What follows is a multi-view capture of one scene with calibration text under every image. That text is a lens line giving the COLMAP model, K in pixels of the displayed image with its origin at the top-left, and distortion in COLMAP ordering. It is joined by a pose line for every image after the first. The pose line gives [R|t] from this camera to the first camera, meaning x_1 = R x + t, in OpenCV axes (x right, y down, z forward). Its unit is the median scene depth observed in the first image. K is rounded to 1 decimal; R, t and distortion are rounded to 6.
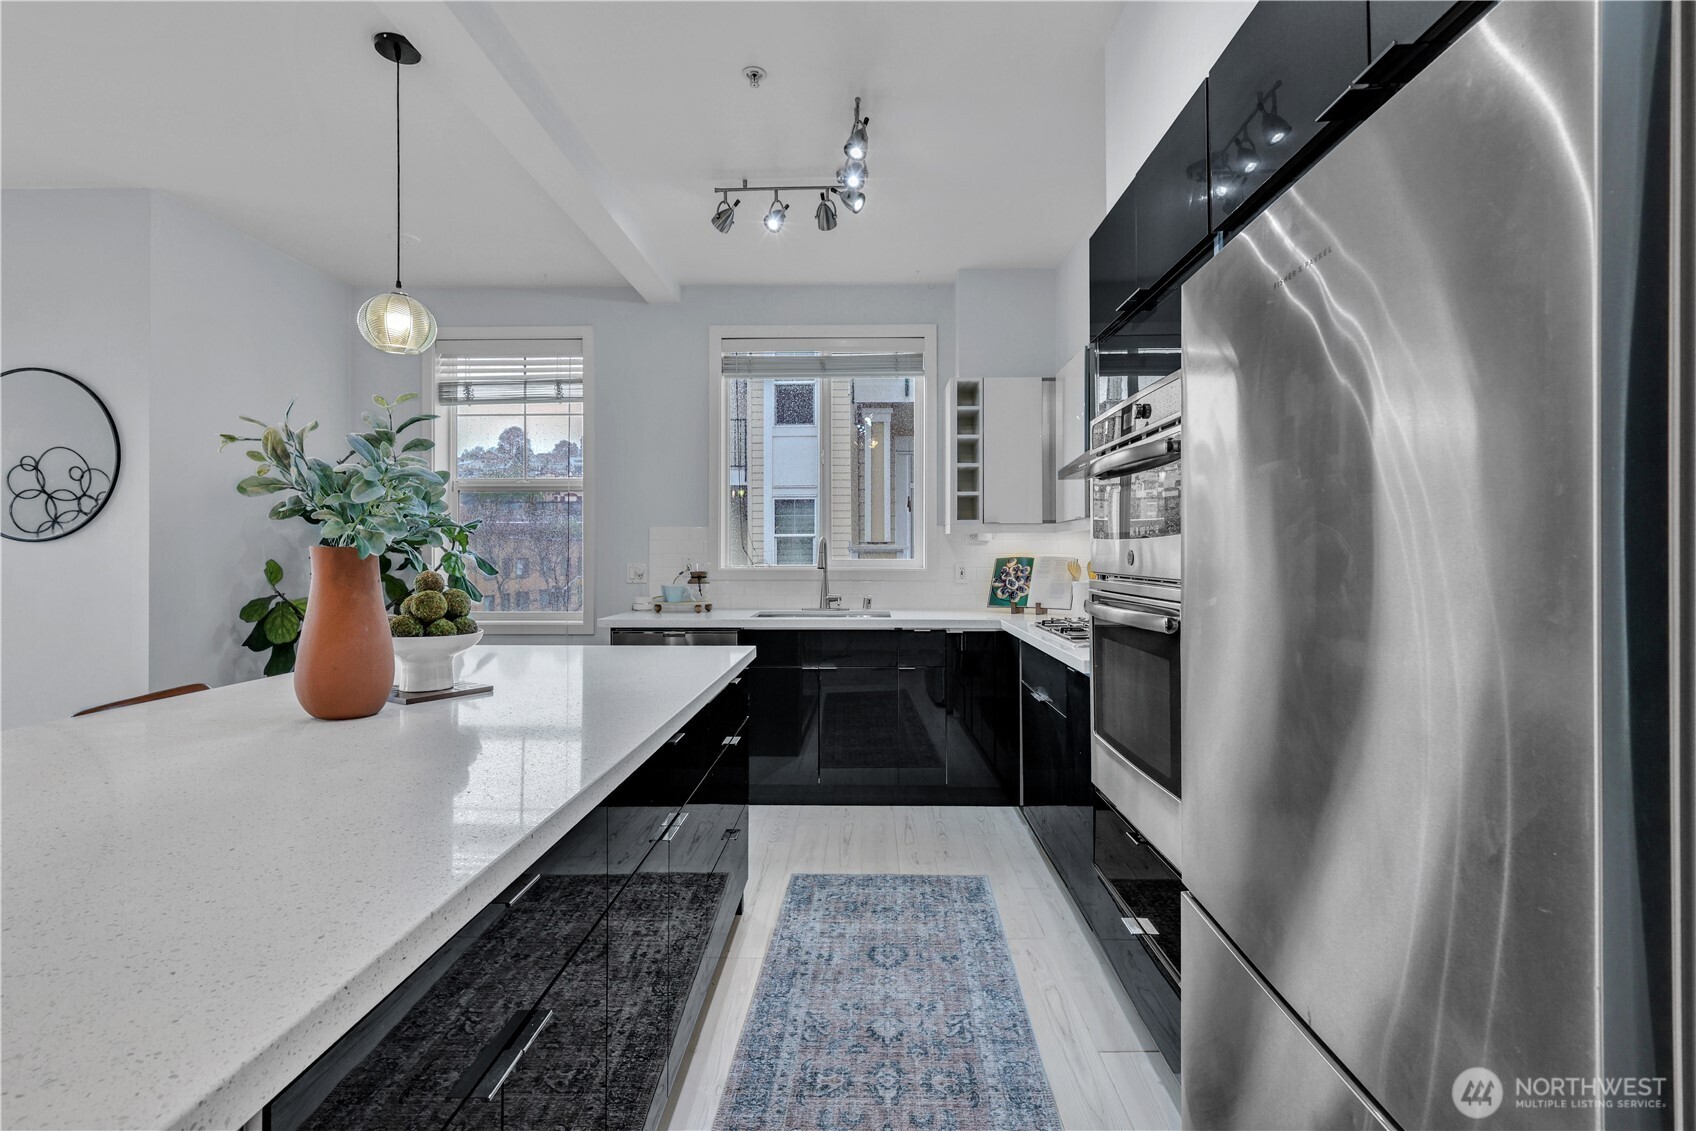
lens RADIAL K [[760.8, 0, 851.5], [0, 760.8, 560.8], [0, 0, 1]] dist [0.007602, 0.000501]
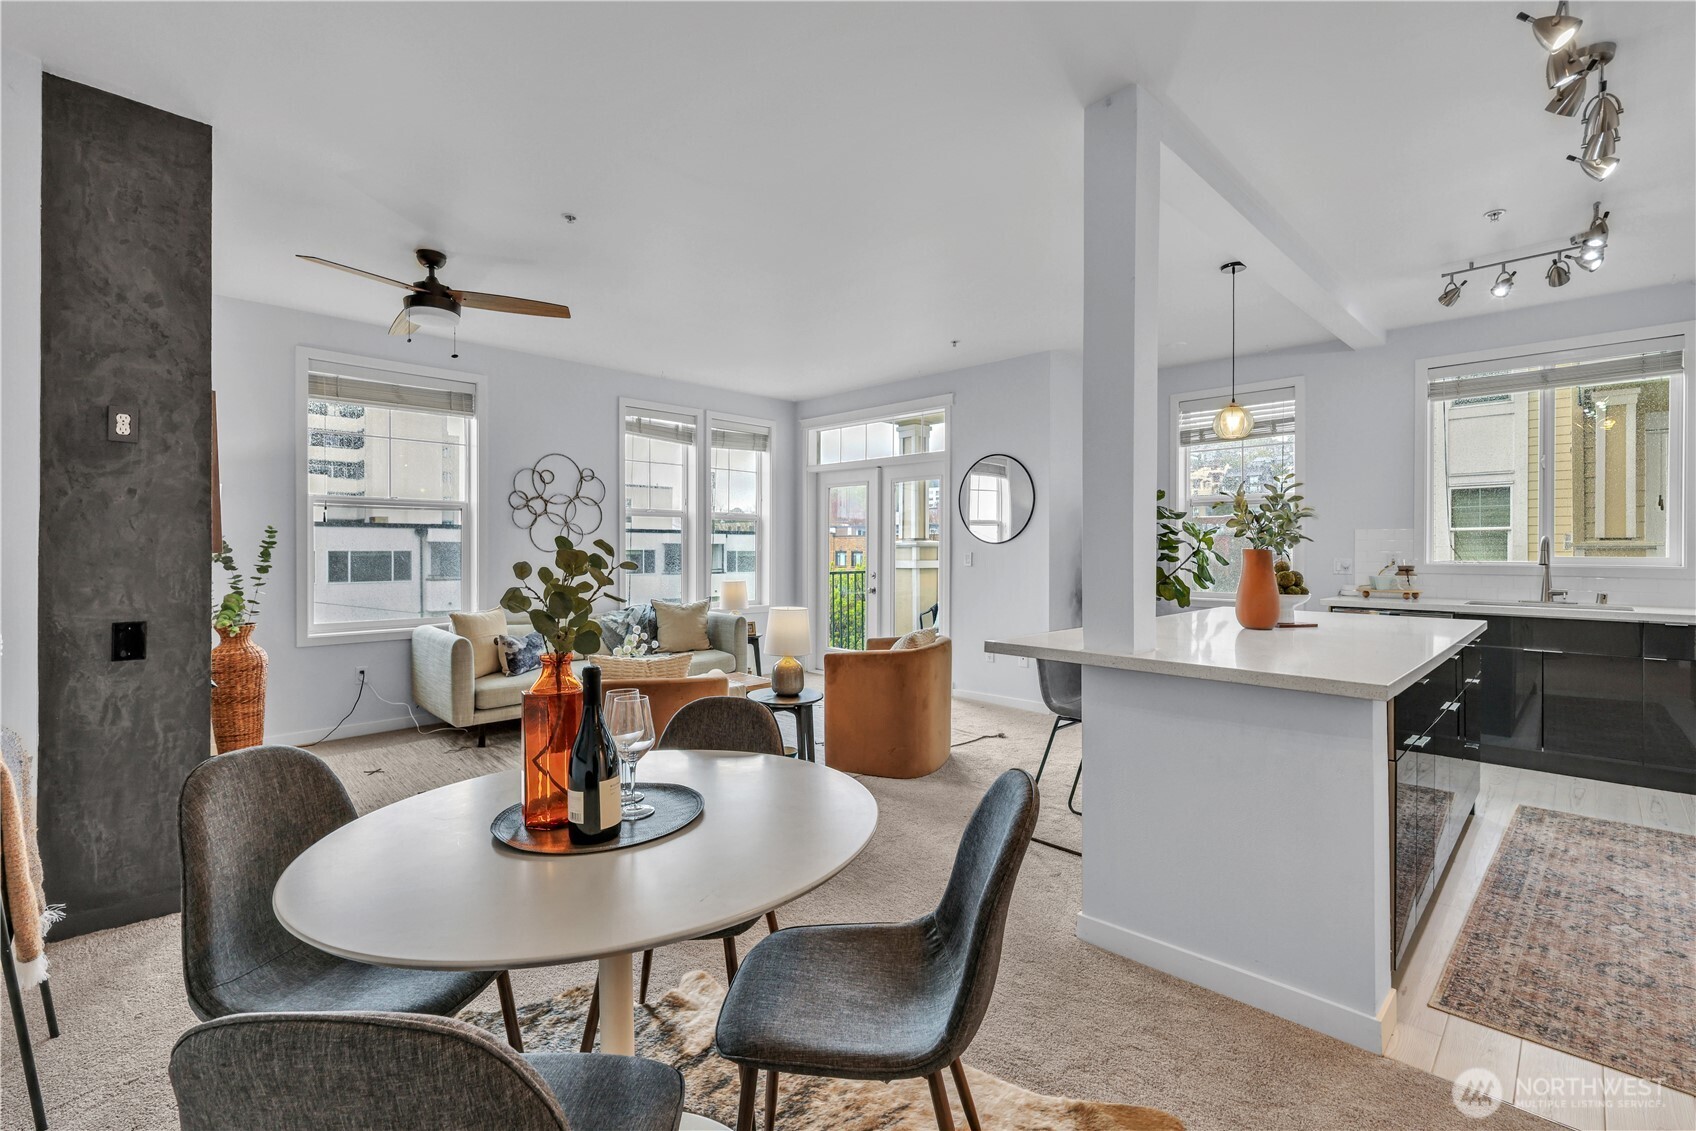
lens RADIAL K [[724.2, 0, 877.9], [0, 724.2, 551.4], [0, 0, 1]] dist [0.001328, 0.000049]
pose [[0.726145, 0.003152, -0.687534, -0.023120], [-0.007112, 0.999970, -0.002927, 0.001287], [0.687505, 0.007016, 0.726146, -0.565372]]
